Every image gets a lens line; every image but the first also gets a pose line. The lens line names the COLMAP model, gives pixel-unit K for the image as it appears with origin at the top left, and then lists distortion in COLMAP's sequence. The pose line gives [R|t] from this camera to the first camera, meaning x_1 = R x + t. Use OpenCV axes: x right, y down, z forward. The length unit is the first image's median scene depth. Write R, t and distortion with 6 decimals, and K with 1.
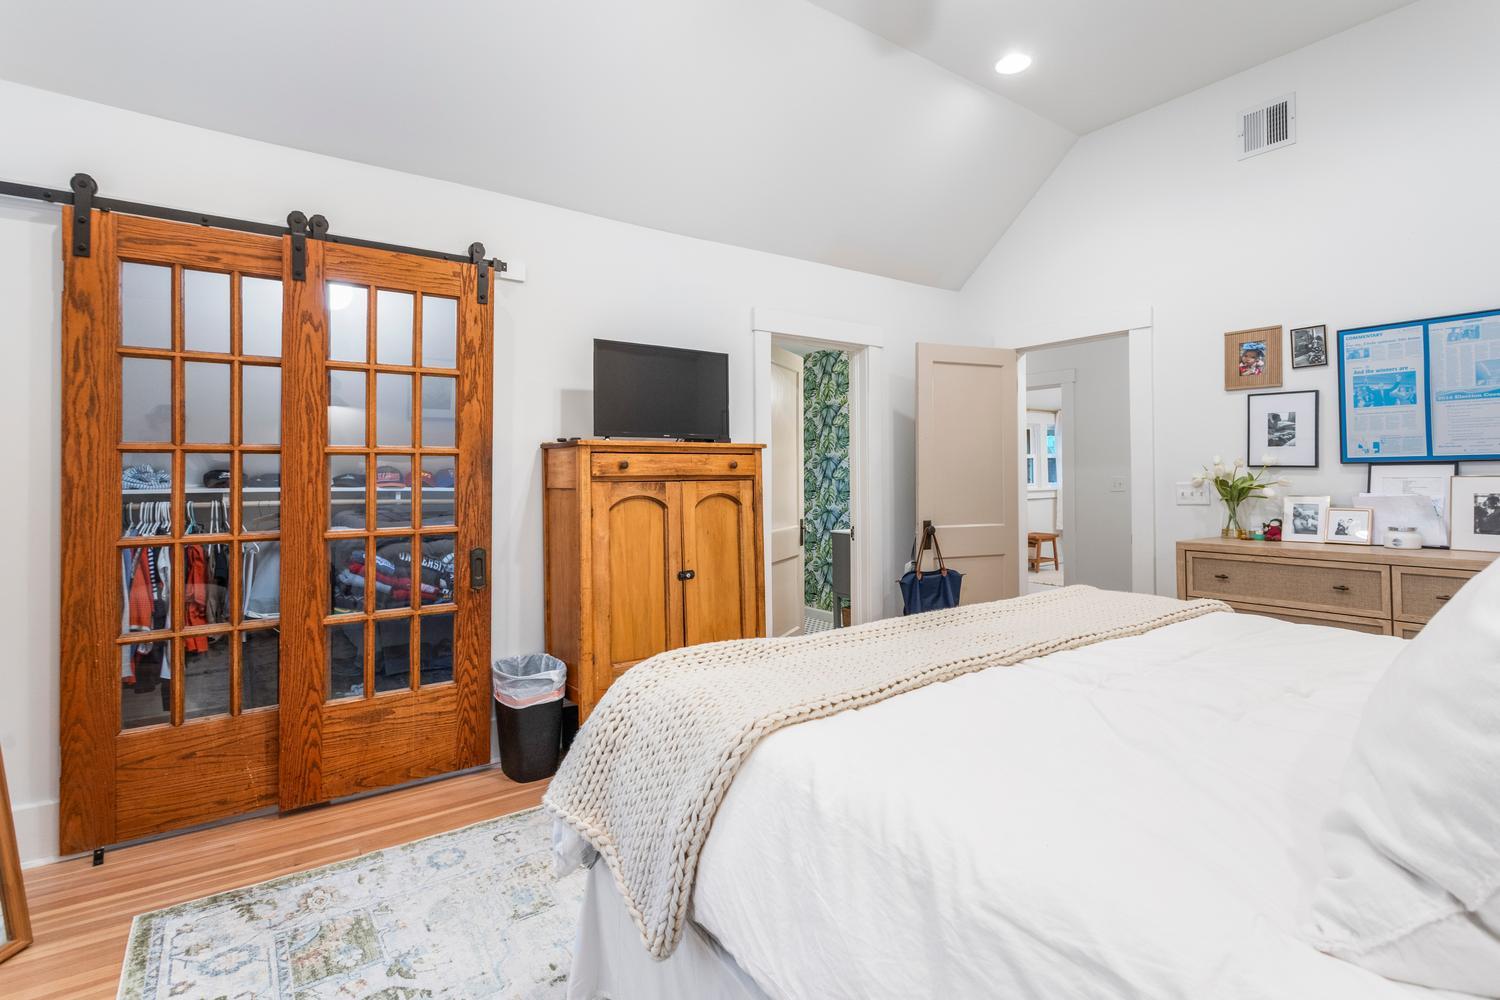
lens RADIAL K [[730.3, 0, 749.7], [0, 730.3, 464.1], [0, 0, 1]] dist [-0.001794, 0.000178]
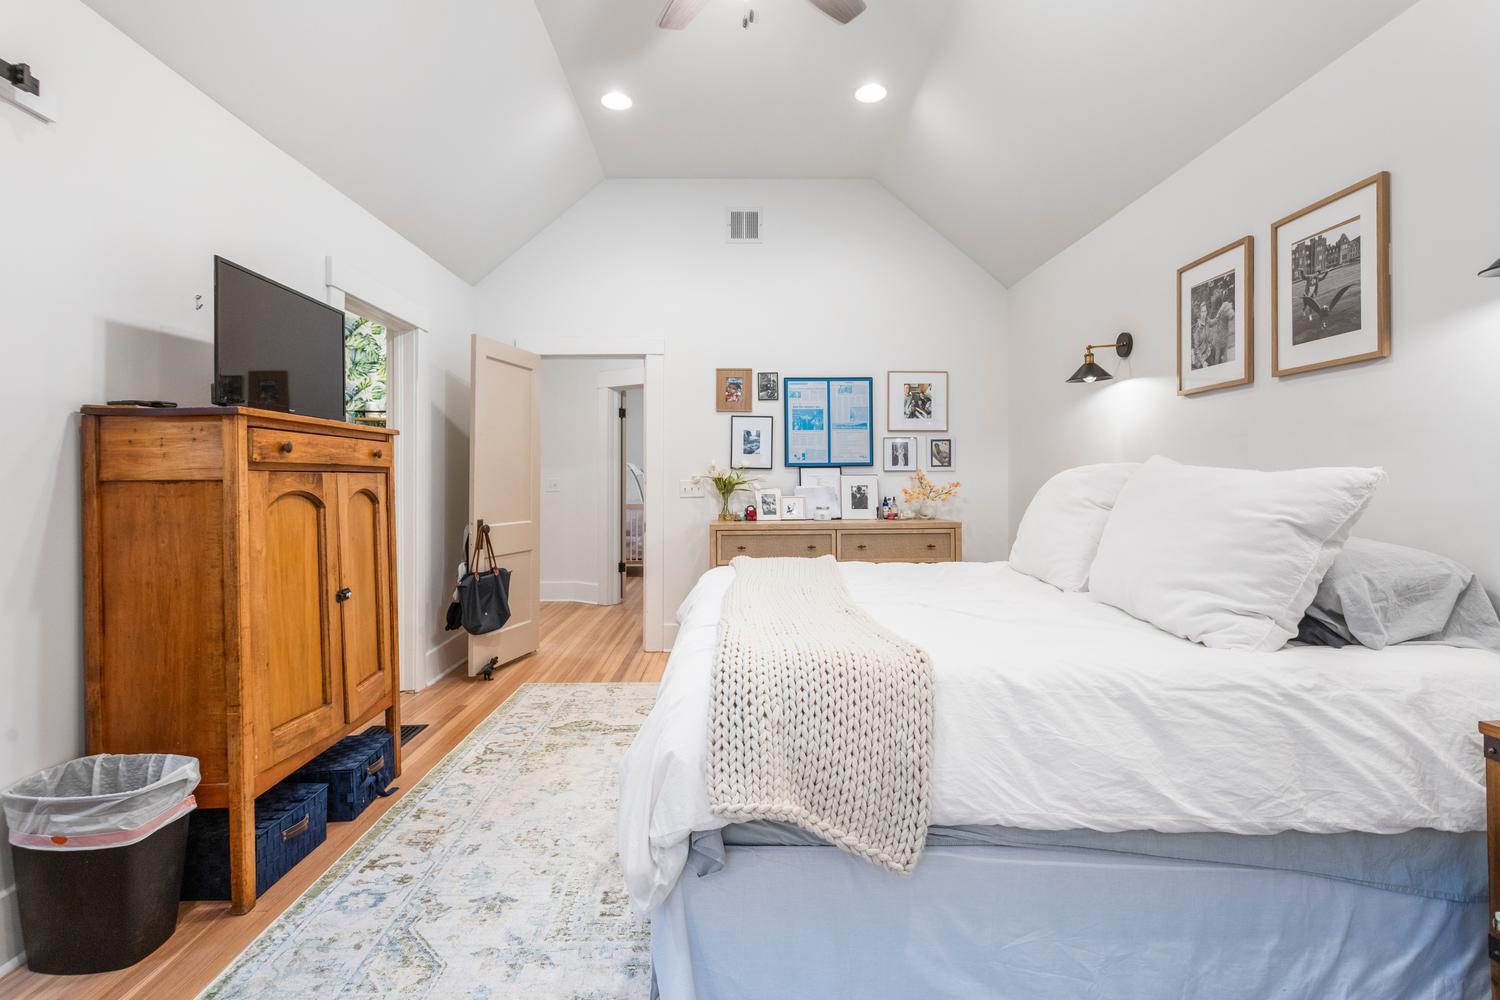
lens RADIAL K [[724.3, 0, 748.8], [0, 724.3, 477.3], [0, 0, 1]] dist [0.000873, 0.000475]
pose [[0.571139, 0.007963, 0.820815, -0.459404], [-0.012700, 0.999919, -0.000864, 0.023620], [-0.820755, -0.009931, 0.571194, 0.215572]]
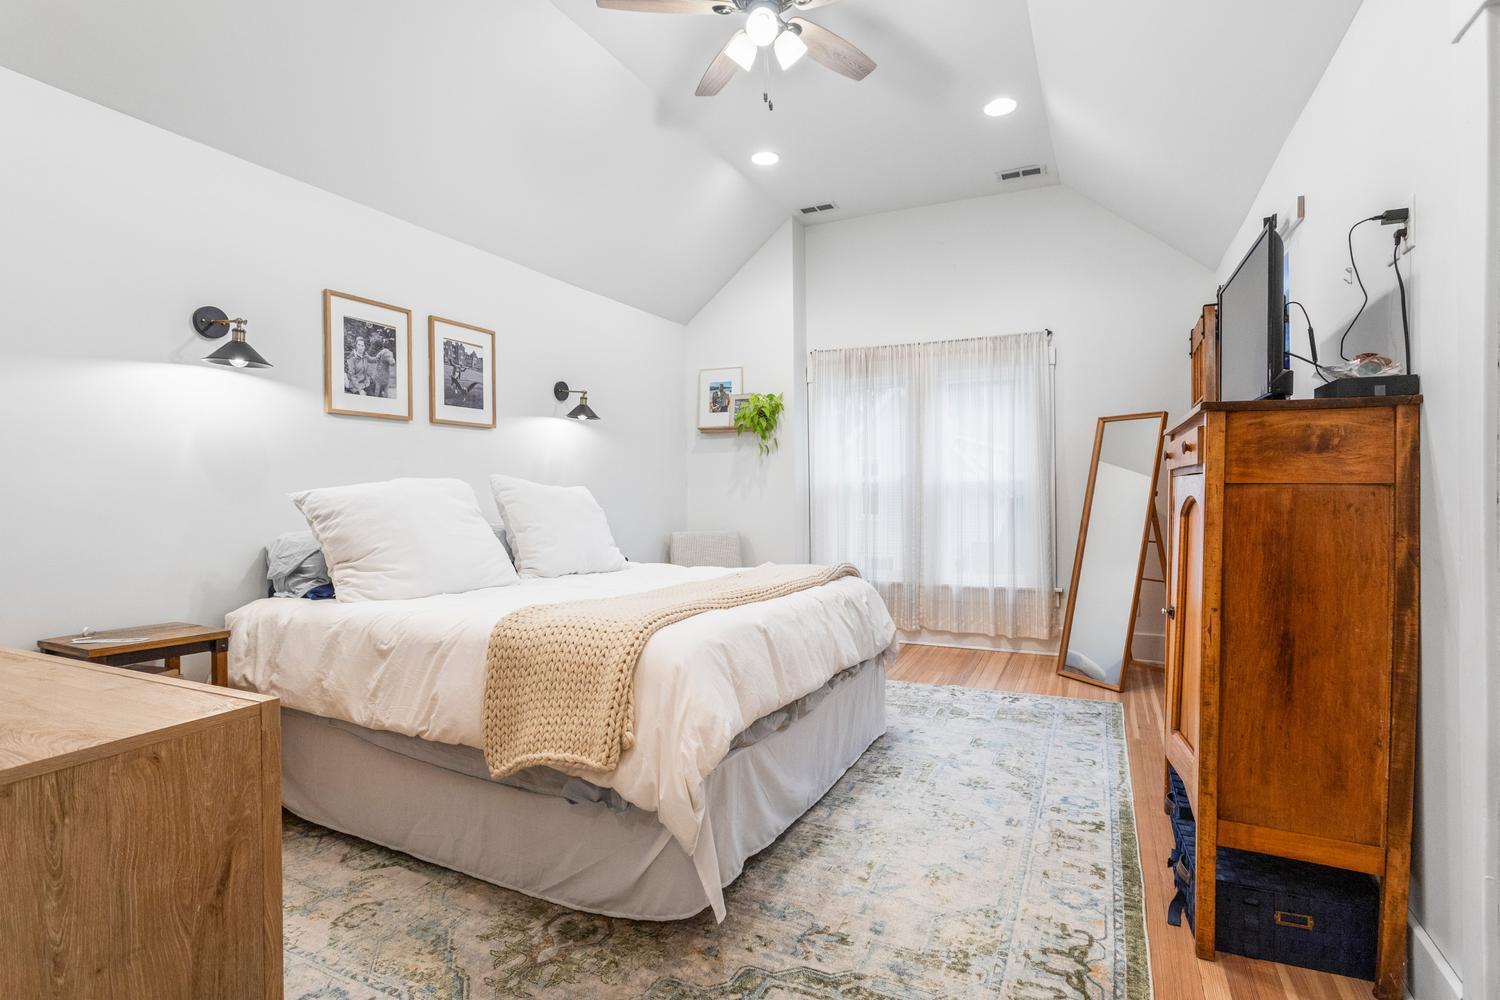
lens RADIAL K [[718.2, 0, 748.5], [0, 718.2, 494.5], [0, 0, 1]] dist [0.000046, 0.001558]
pose [[-0.881166, 0.018207, -0.472456, 0.565168], [0.021461, 0.999769, -0.001499, 0.032507], [0.472320, -0.011460, -0.881353, 1.374216]]
